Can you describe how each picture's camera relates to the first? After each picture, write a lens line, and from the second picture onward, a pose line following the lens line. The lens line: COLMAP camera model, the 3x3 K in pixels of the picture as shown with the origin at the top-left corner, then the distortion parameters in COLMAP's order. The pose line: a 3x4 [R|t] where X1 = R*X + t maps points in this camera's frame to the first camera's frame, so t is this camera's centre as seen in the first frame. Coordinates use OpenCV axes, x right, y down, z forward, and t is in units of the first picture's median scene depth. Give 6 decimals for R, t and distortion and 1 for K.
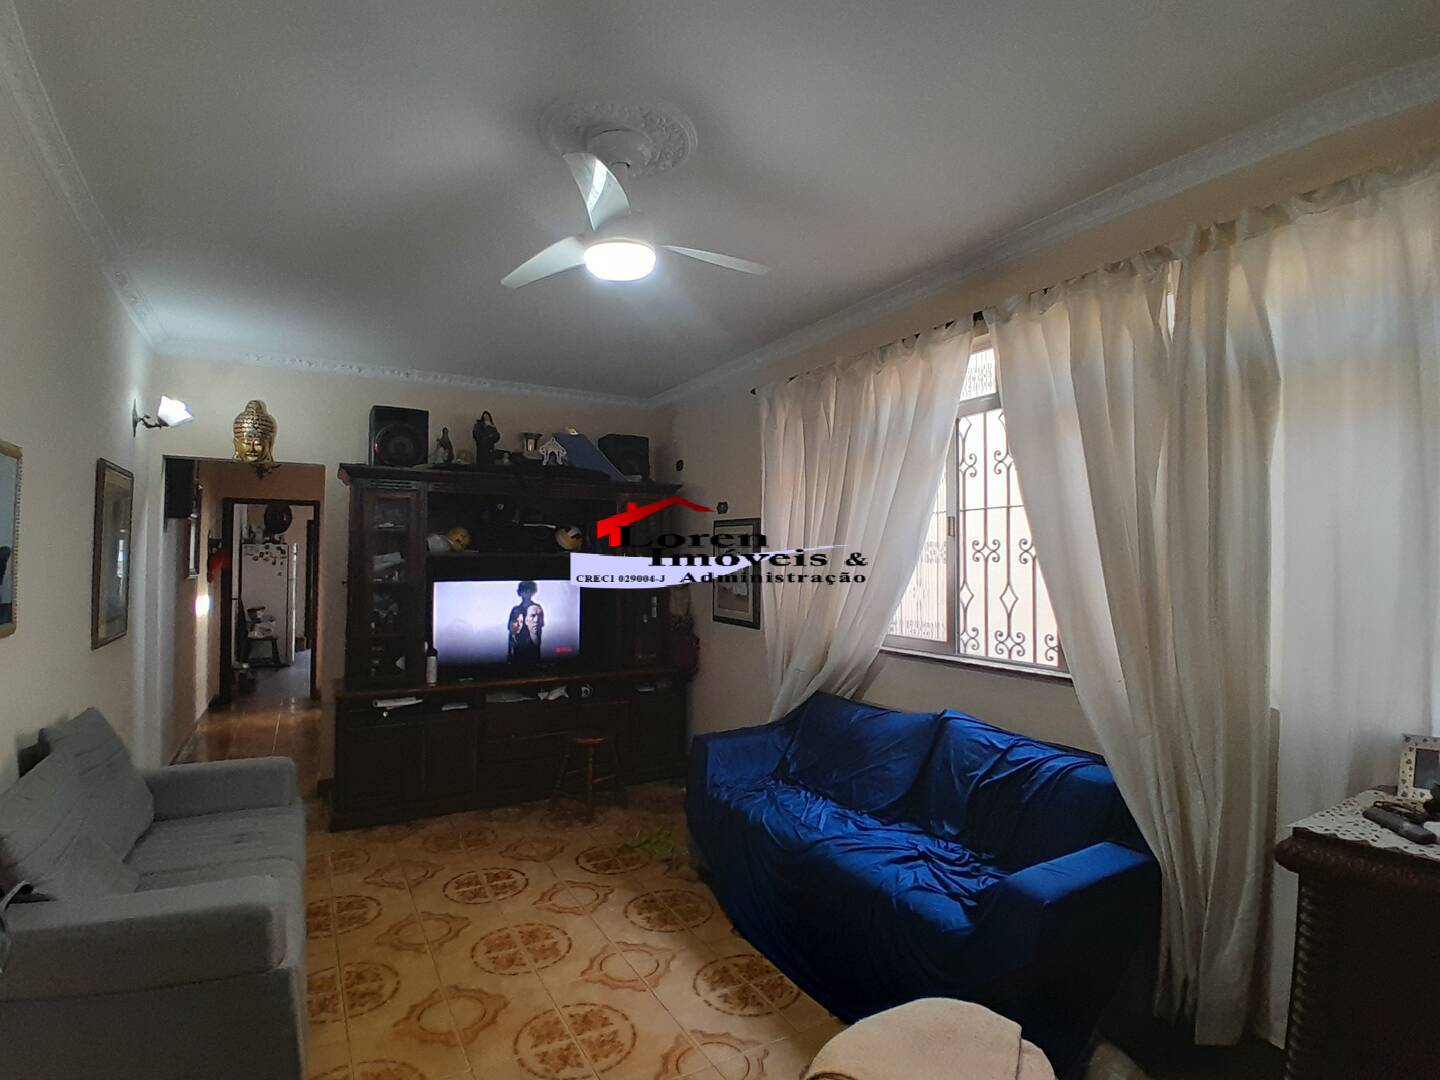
lens RADIAL K [[719.0, 0, 716.2], [0, 719.0, 539.2], [0, 0, 1]] dist [-0.000120, -0.000069]
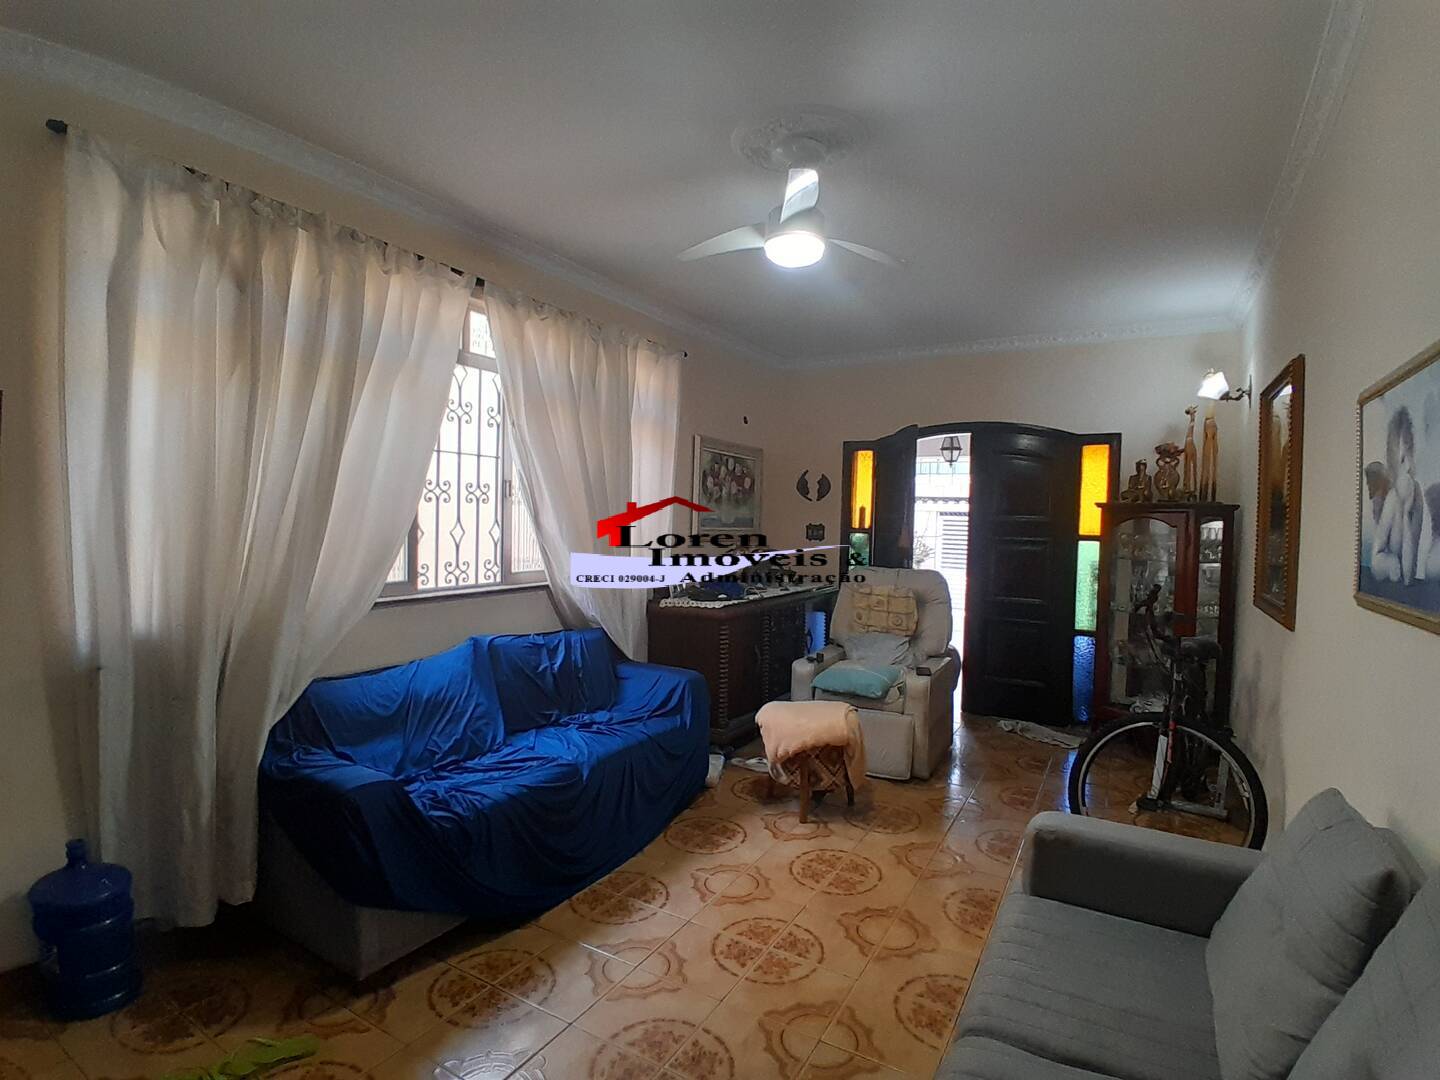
lens RADIAL K [[719.0, 0, 716.2], [0, 719.0, 539.2], [0, 0, 1]] dist [-0.000120, -0.000069]
pose [[-0.485452, -0.030297, 0.873738, -0.826996], [-0.040417, 0.999109, 0.012189, 0.063717], [-0.873329, -0.029397, -0.486244, 1.240761]]
